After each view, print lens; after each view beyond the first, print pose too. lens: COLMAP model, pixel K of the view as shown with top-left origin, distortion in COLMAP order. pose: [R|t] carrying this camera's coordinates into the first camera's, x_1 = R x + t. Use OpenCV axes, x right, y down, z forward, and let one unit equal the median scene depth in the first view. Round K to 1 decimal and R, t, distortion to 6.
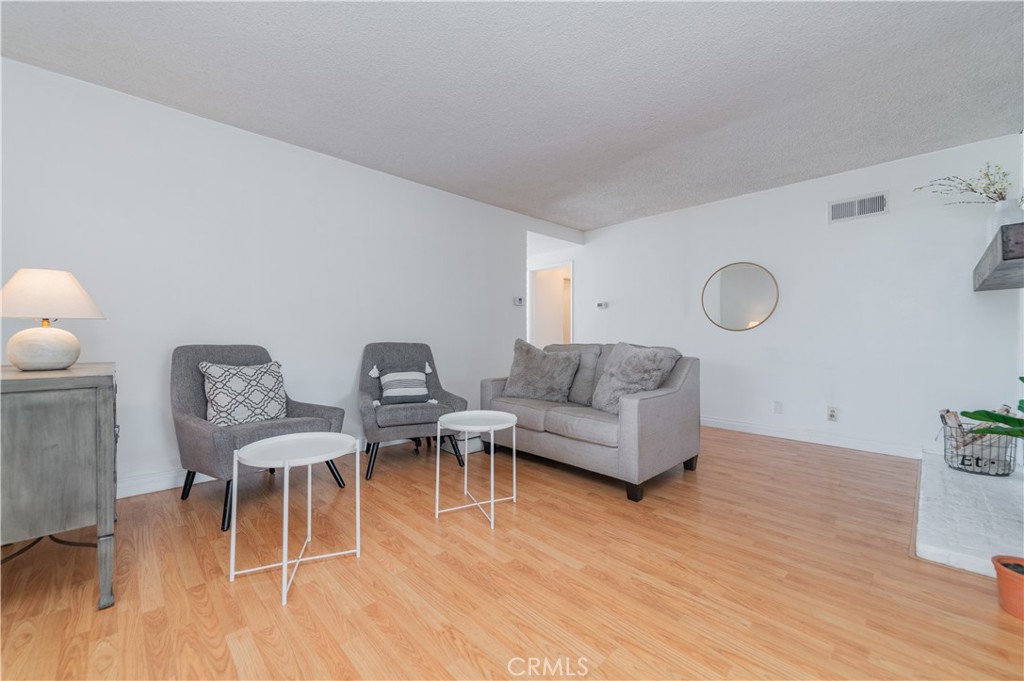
lens RADIAL K [[398.7, 0, 518.8], [0, 398.7, 331.3], [0, 0, 1]] dist [0.001333, 0.000224]
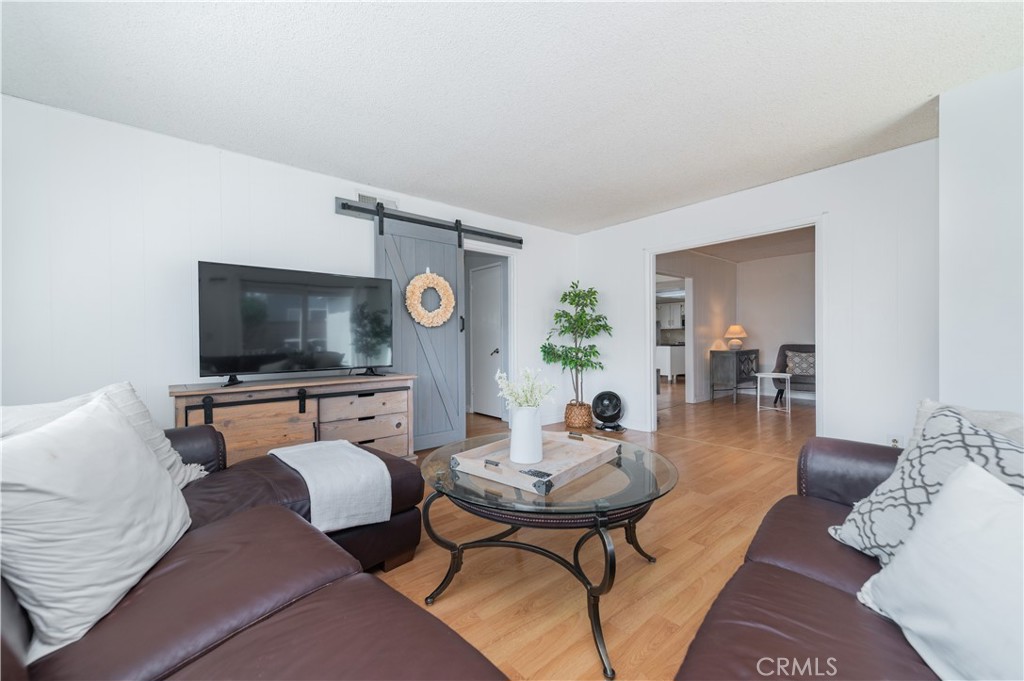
lens RADIAL K [[400.9, 0, 512.6], [0, 400.9, 341.1], [0, 0, 1]] dist [0.003235, -0.000102]
pose [[-0.063848, -0.000533, -0.997959, 2.077553], [0.029093, 0.999574, -0.002395, -0.038983], [0.997535, -0.029186, -0.063806, -0.705046]]
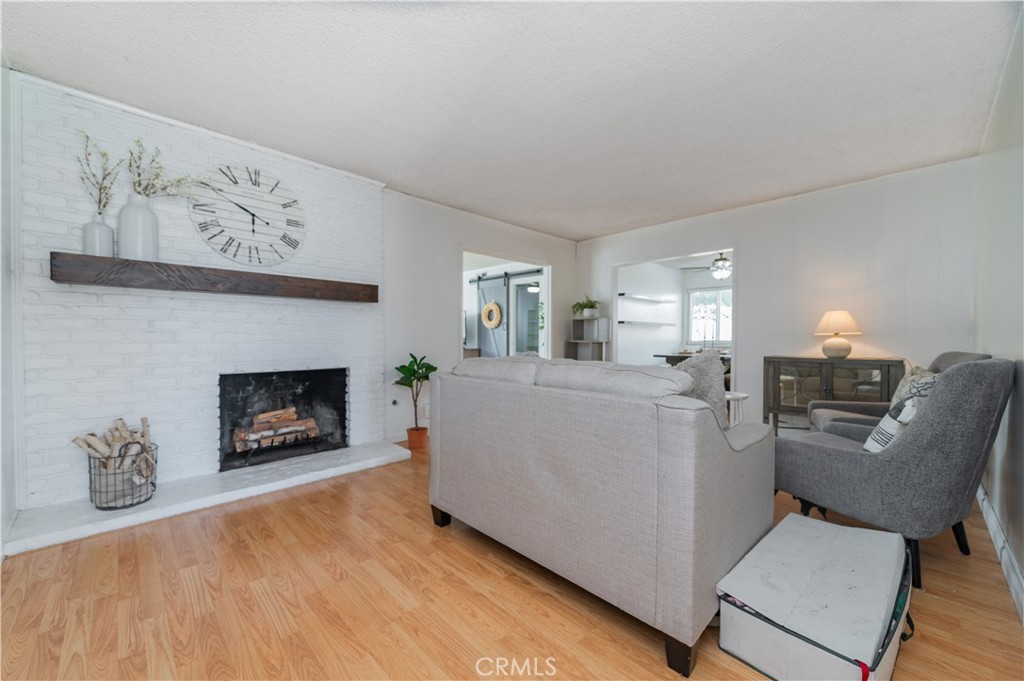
lens RADIAL K [[400.9, 0, 512.6], [0, 400.9, 341.1], [0, 0, 1]] dist [0.003235, -0.000102]
pose [[-0.999702, -0.012138, -0.021169, 0.426163], [-0.011777, 0.999784, -0.017124, 0.044158], [0.021372, -0.016869, -0.999629, 2.113485]]
